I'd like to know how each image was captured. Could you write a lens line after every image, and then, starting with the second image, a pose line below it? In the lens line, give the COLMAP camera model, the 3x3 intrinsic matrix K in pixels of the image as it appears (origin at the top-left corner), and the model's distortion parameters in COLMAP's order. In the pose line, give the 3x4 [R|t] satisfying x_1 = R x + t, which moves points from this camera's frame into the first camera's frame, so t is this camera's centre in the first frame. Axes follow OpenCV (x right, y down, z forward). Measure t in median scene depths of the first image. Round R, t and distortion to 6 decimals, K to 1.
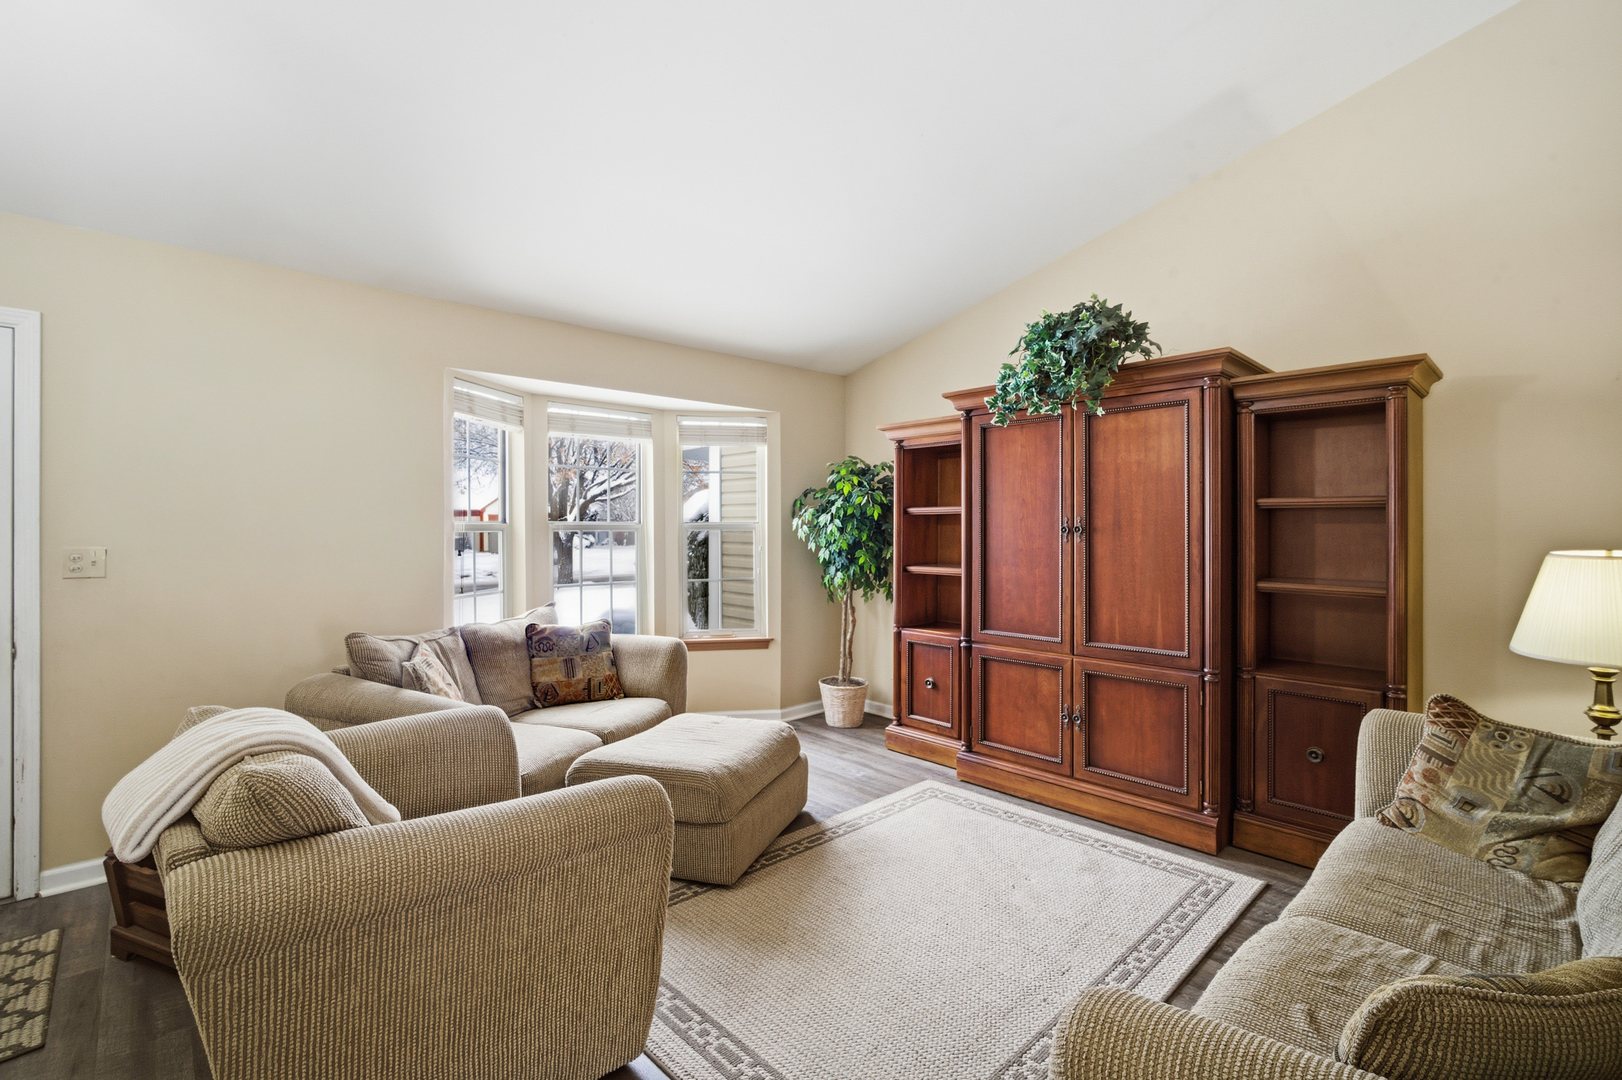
lens RADIAL K [[733.6, 0, 802.7], [0, 733.6, 531.1], [0, 0, 1]] dist [-0.009474, 0.002697]
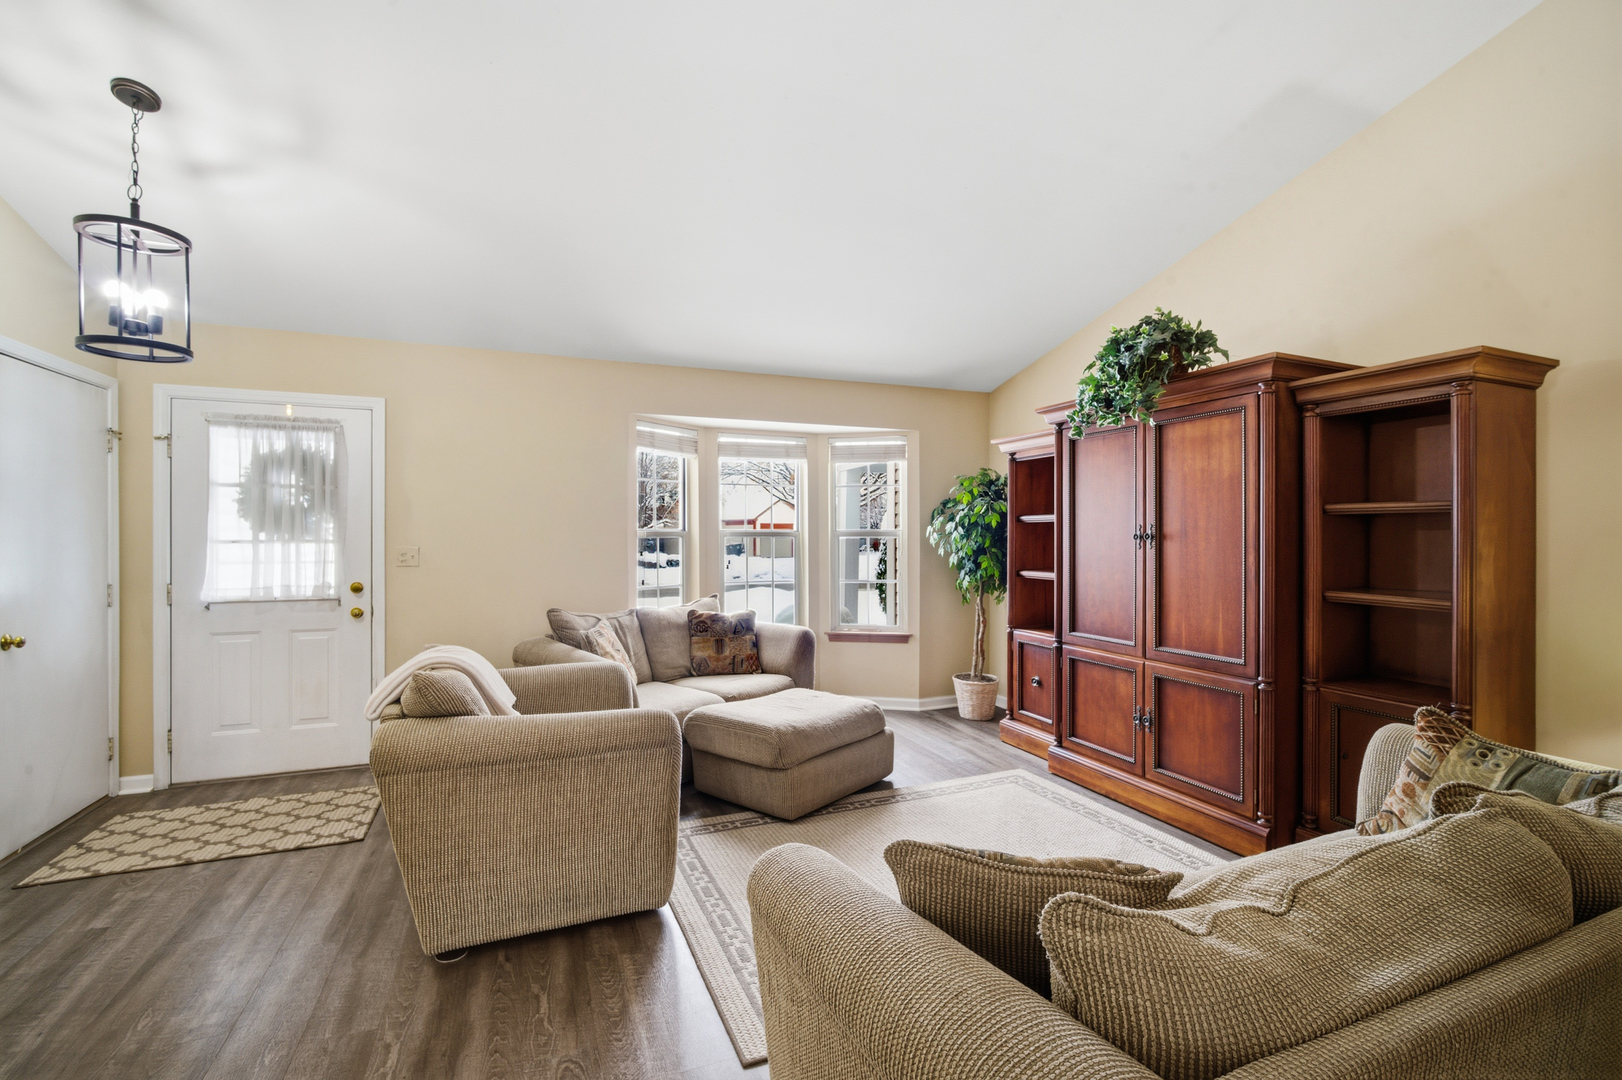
lens RADIAL K [[733.6, 0, 825.7], [0, 733.6, 540.5], [0, 0, 1]] dist [-0.009474, 0.002697]
pose [[0.936687, 0.003364, -0.350150, 0.321257], [-0.002418, 0.999992, 0.003139, 0.001411], [0.350158, -0.002093, 0.936688, -0.123695]]
